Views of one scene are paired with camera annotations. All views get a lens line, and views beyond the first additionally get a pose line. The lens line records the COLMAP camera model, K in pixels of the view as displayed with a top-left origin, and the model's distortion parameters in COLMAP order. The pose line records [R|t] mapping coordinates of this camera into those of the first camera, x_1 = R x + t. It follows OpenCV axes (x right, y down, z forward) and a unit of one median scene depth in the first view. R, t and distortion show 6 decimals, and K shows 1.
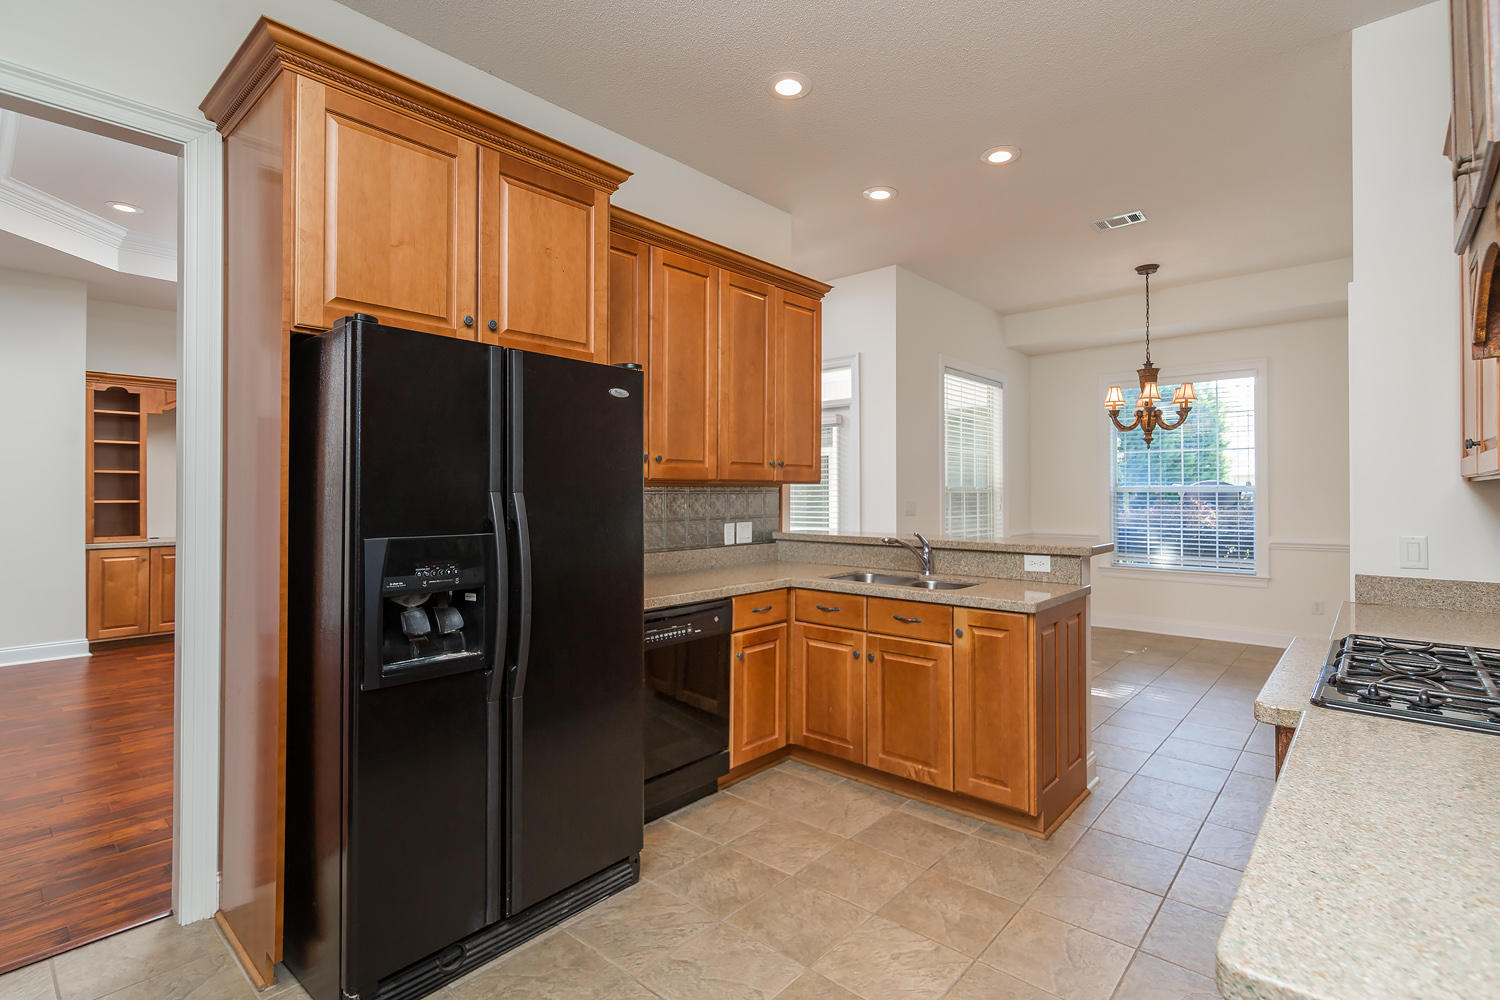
lens RADIAL K [[702.2, 0, 756.0], [0, 702.2, 483.7], [0, 0, 1]] dist [0.001789, 0.000117]
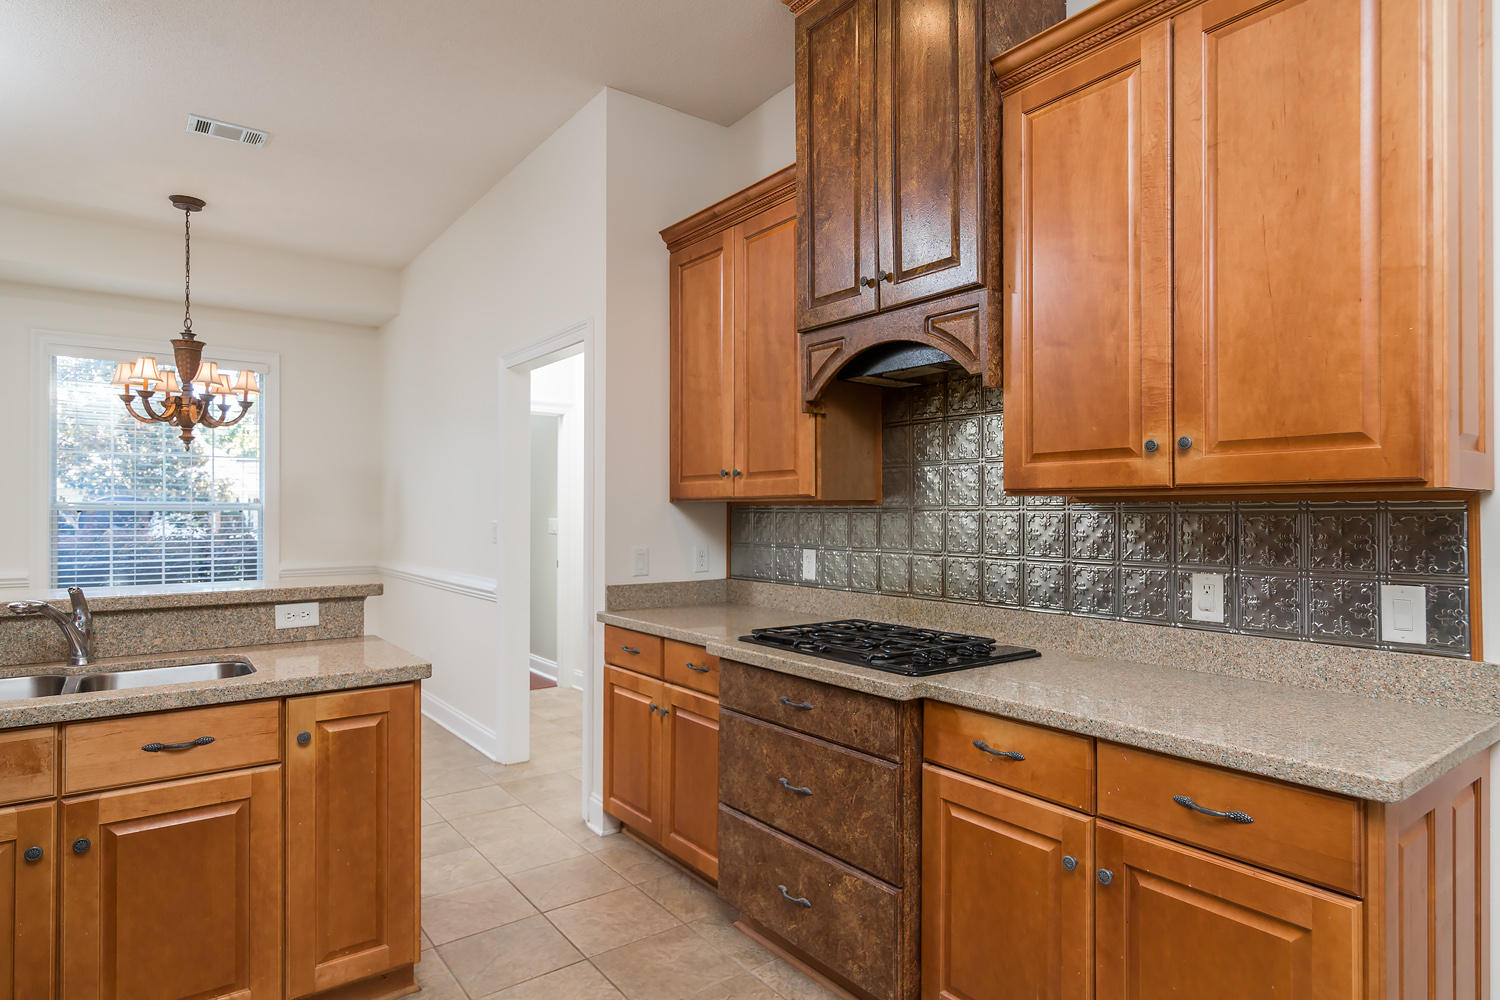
lens RADIAL K [[872.2, 0, 747.6], [0, 872.2, 507.2], [0, 0, 1]] dist [0.000110, 0.000172]
pose [[0.228125, 0.001795, 0.973630, -0.295138], [-0.008134, 0.999967, 0.000063, 0.005892], [-0.973598, -0.007934, 0.228132, 0.363625]]
